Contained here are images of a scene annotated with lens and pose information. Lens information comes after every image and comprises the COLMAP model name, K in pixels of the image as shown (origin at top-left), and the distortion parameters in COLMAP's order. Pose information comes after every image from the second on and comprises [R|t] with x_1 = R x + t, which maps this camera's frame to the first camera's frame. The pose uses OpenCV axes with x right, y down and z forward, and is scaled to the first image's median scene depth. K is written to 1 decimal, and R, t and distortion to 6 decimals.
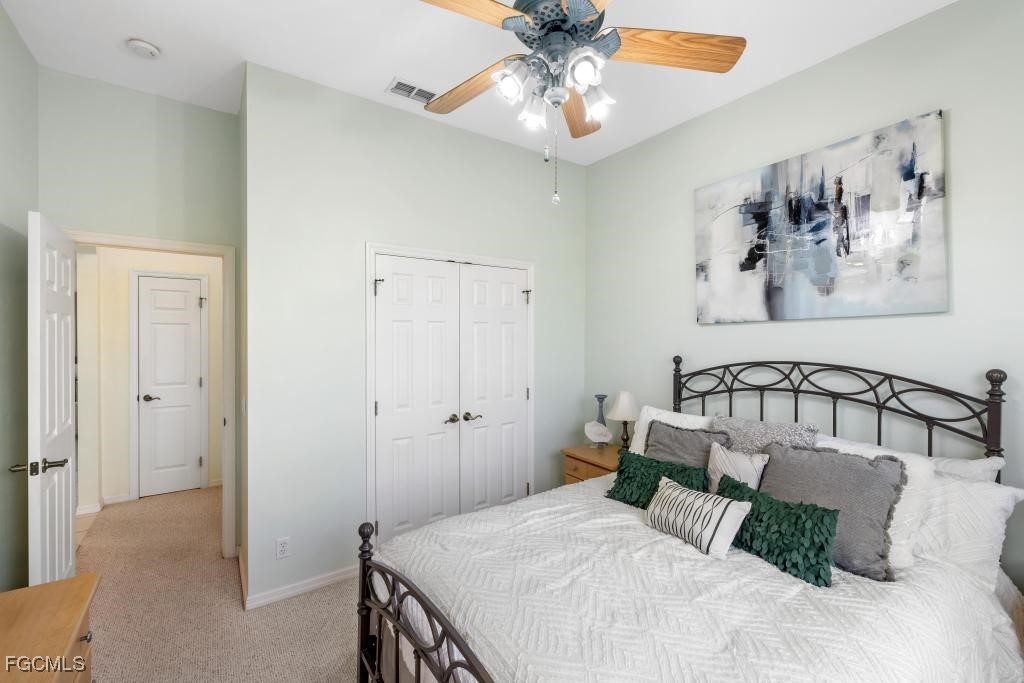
lens RADIAL K [[422.5, 0, 496.2], [0, 422.5, 333.6], [0, 0, 1]] dist [-0.001334, -0.000134]
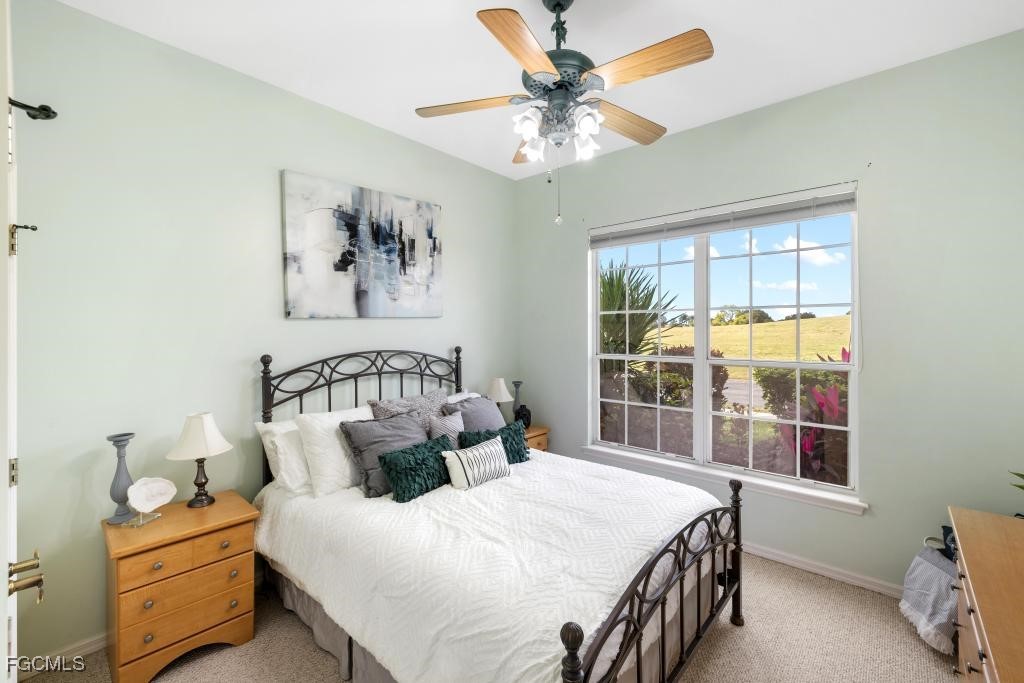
lens RADIAL K [[442.0, 0, 513.5], [0, 442.0, 327.3], [0, 0, 1]] dist [-0.000157, 0.000058]
pose [[-0.248940, 0.004886, 0.968506, -0.683714], [0.000135, 0.999987, -0.005010, 0.002645], [-0.968519, -0.001116, -0.248938, 0.917890]]
